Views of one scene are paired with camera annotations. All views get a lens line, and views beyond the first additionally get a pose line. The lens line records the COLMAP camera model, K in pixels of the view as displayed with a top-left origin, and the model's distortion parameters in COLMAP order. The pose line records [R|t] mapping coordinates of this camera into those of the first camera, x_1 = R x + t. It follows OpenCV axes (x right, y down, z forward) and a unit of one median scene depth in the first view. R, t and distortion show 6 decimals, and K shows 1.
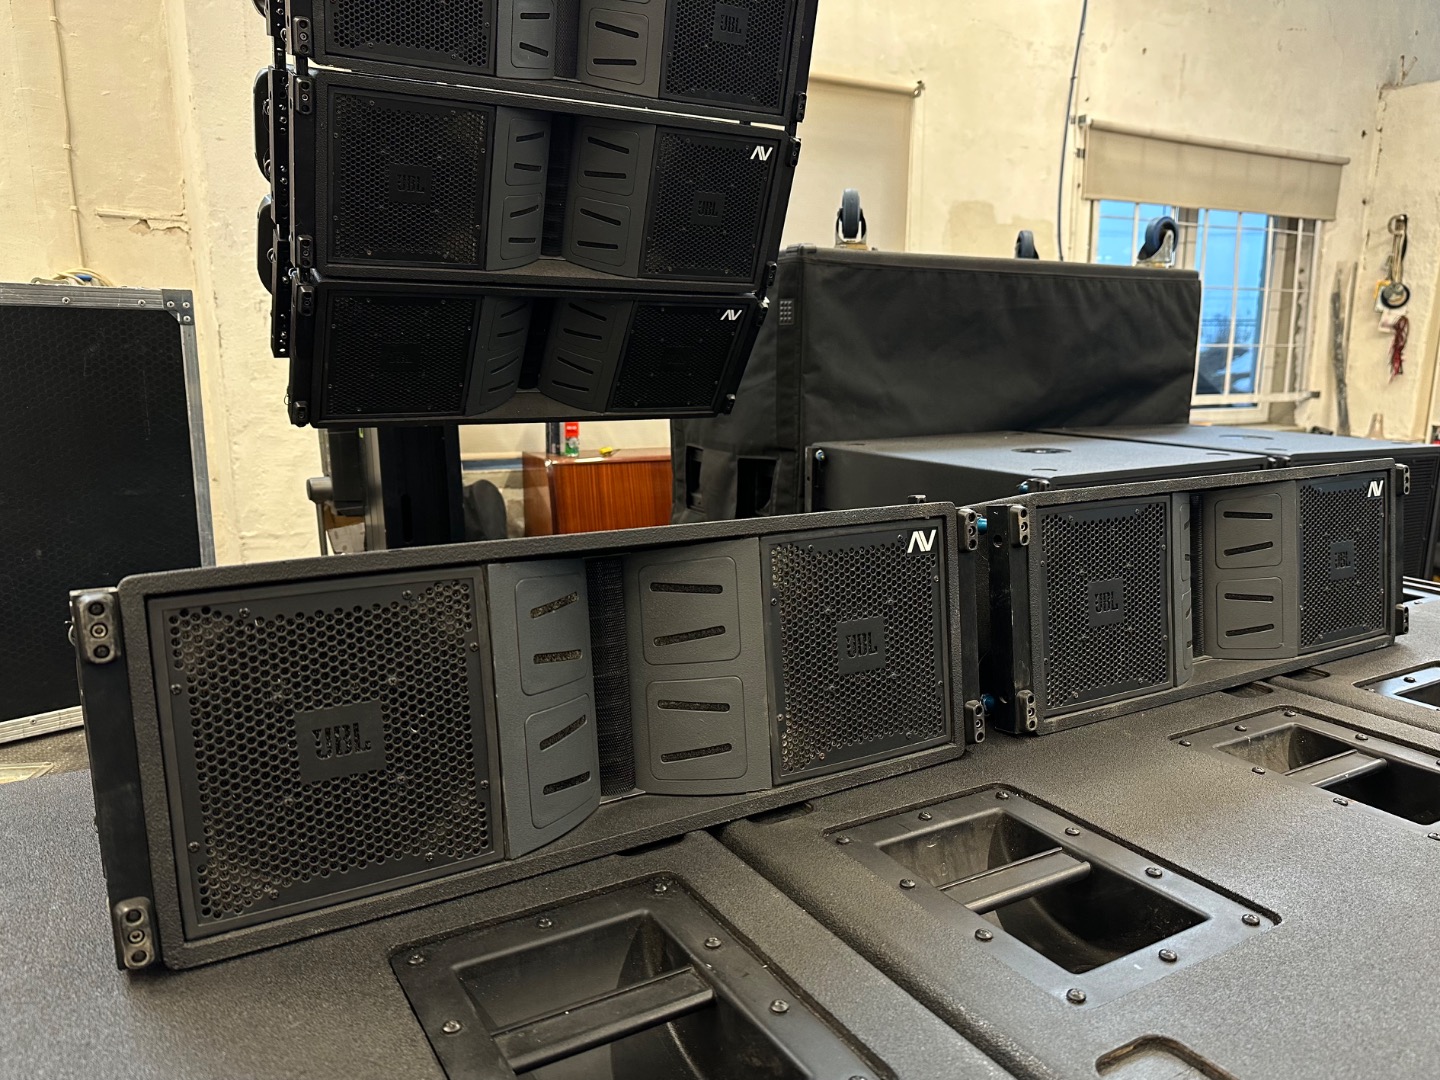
lens RADIAL K [[1077.2, 0, 720.0], [0, 1077.2, 540.0], [0, 0, 1]] dist [0.001525, 0.000274]
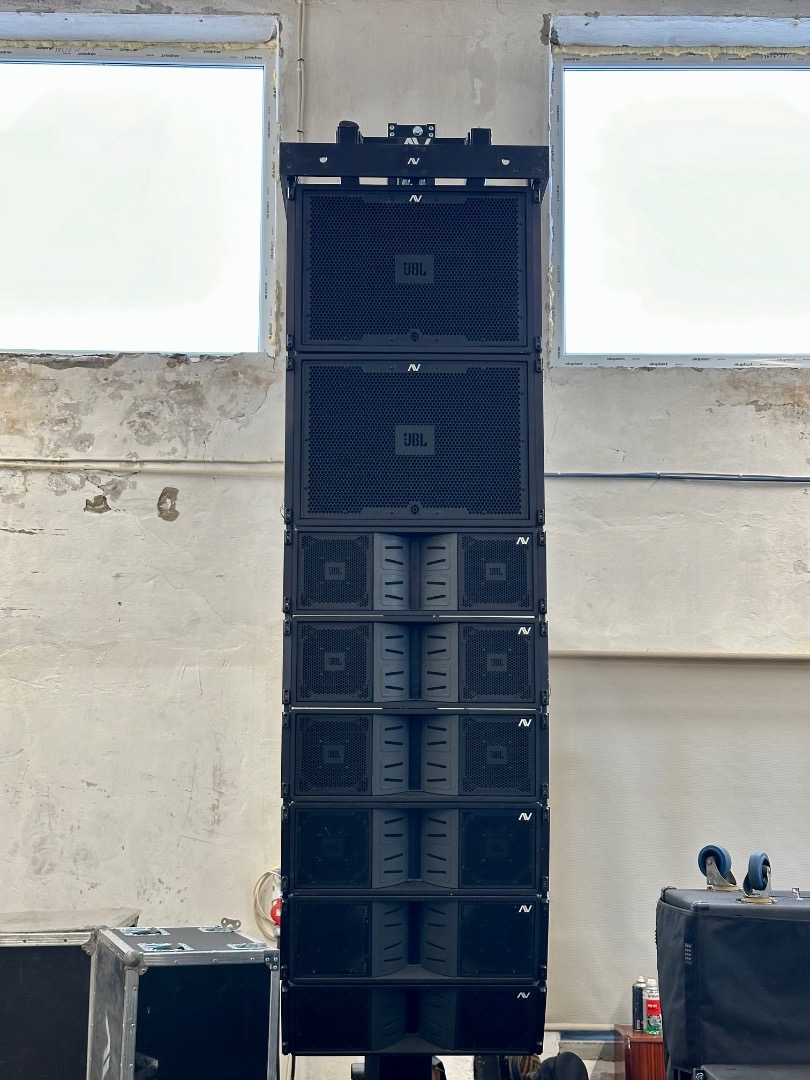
lens RADIAL K [[1505.5, 0, 405.0], [0, 1505.5, 540.0], [0, 0, 1]] dist [-0.001088, 0.485878]
pose [[0.866691, -0.084941, -0.491560, 0.722470], [-0.083825, 0.946586, -0.311366, -0.086476], [0.491751, 0.311063, 0.813277, -0.841320]]
